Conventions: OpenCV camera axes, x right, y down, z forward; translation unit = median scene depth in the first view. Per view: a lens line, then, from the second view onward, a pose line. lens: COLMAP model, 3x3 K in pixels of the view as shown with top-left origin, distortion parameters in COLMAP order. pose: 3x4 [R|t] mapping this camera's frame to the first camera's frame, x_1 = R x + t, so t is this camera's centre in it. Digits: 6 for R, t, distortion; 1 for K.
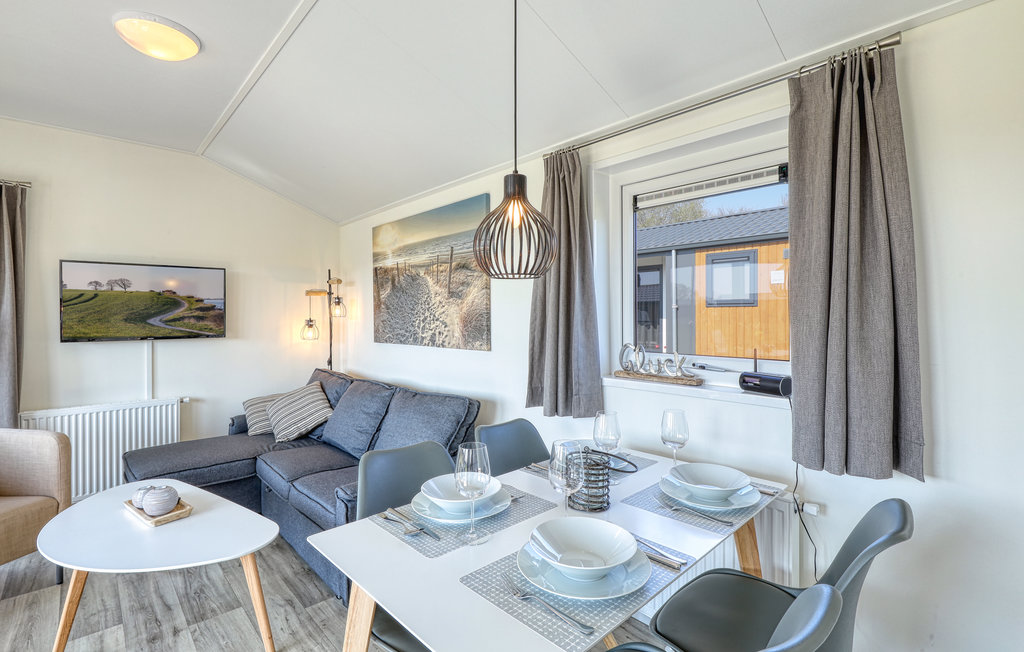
lens RADIAL K [[477.7, 0, 515.0], [0, 477.7, 316.7], [0, 0, 1]] dist [0.002885, -0.000542]
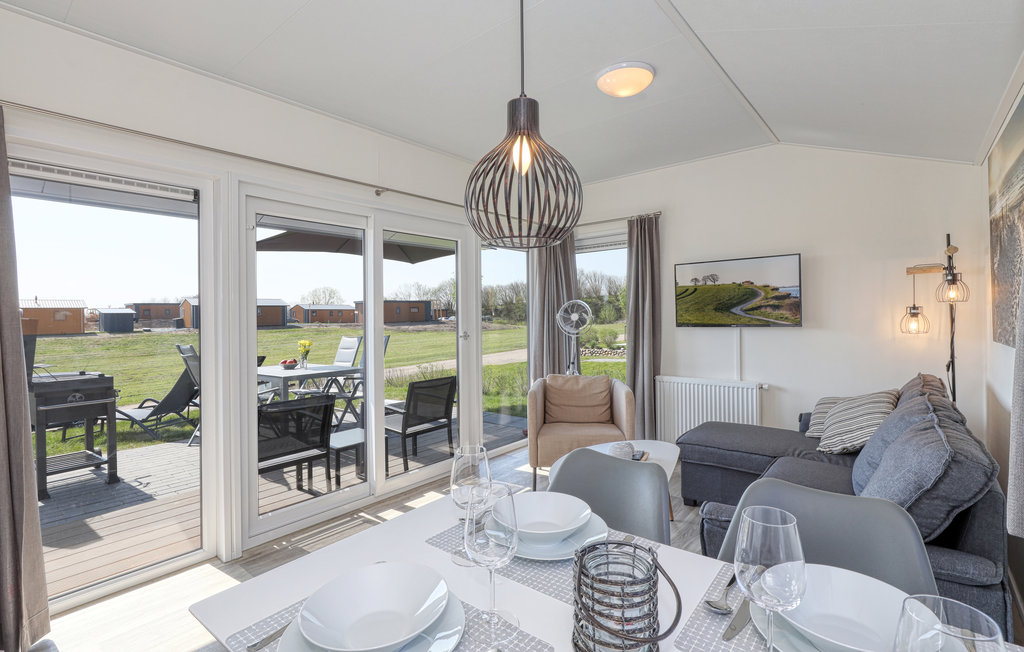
lens RADIAL K [[477.7, 0, 512.5], [0, 477.7, 317.8], [0, 0, 1]] dist [0.002885, -0.000542]
pose [[0.144147, 0.005627, -0.989540, 0.269568], [0.015654, 0.999846, 0.007965, 0.010229], [0.989432, -0.016639, 0.144037, 0.344542]]
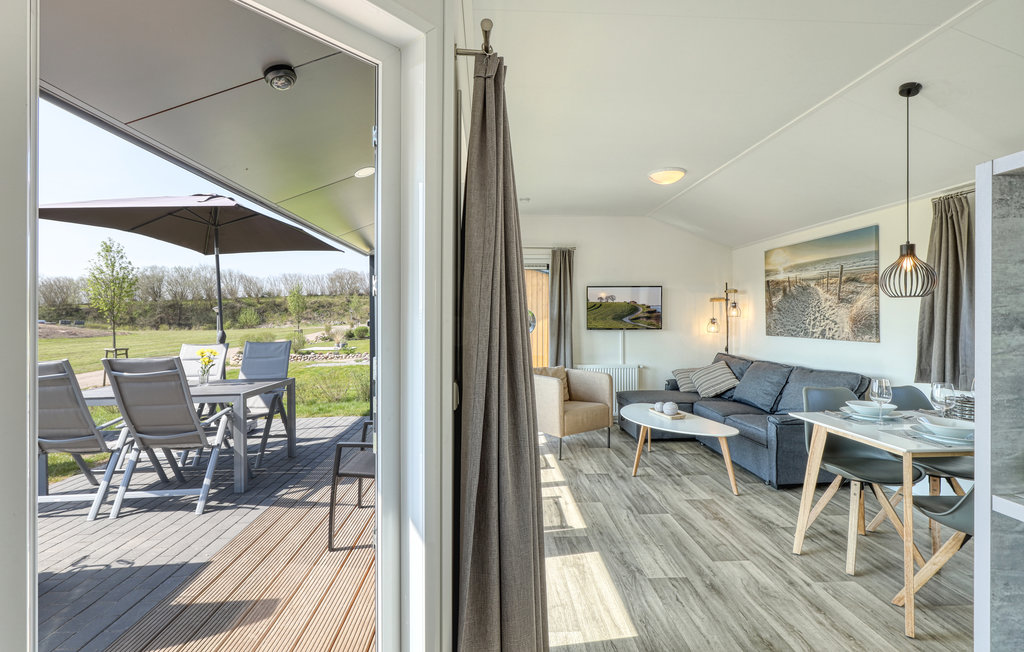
lens RADIAL K [[459.6, 0, 507.0], [0, 459.6, 318.1], [0, 0, 1]] dist [-0.000875, -0.001444]
pose [[0.762994, 0.002875, -0.646399, -0.013556], [0.000736, 0.999986, 0.005317, -0.003906], [0.646405, -0.004533, 0.762981, -0.557734]]
